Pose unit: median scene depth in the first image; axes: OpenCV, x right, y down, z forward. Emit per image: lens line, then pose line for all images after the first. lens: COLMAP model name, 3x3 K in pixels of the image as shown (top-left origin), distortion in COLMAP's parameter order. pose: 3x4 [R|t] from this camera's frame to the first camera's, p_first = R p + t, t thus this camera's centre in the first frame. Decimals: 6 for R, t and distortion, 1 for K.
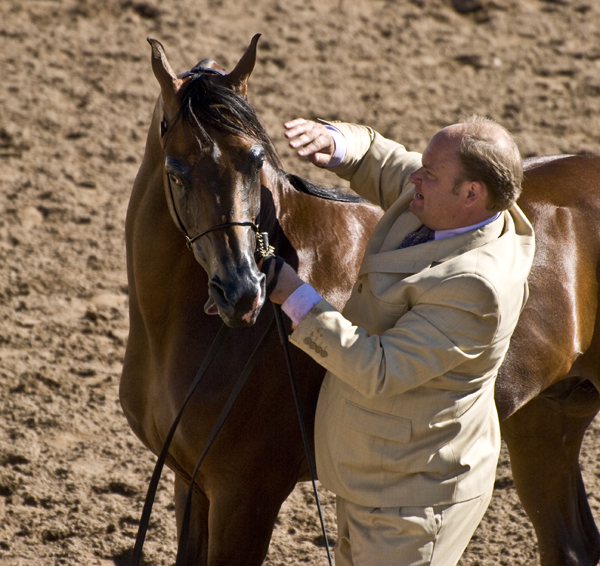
lens RADIAL K [[242.4, 0, 300.2], [0, 242.4, 282.8], [0, 0, 1]] dist [0.000026, 0.000134]
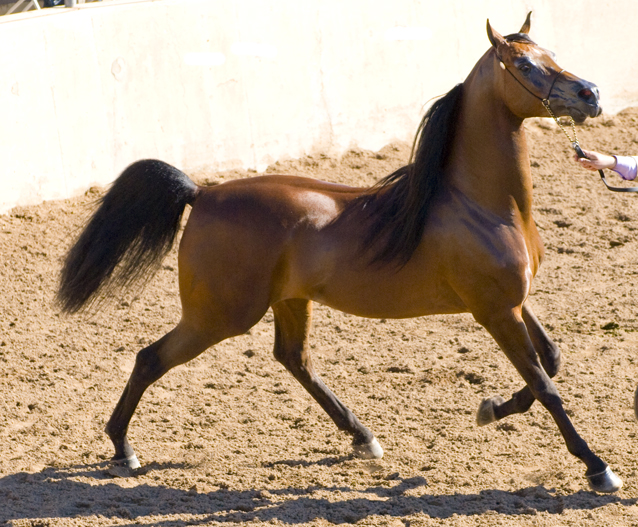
lens RADIAL K [[257.1, 0, 318.8], [0, 257.1, 263.7], [0, 0, 1]] dist [-0.000021, -0.000100]
pose [[0.999422, -0.033627, -0.004976, -1.509753], [0.033590, 0.999409, -0.007301, -1.810004], [0.005218, 0.007130, 0.999961, -0.510624]]
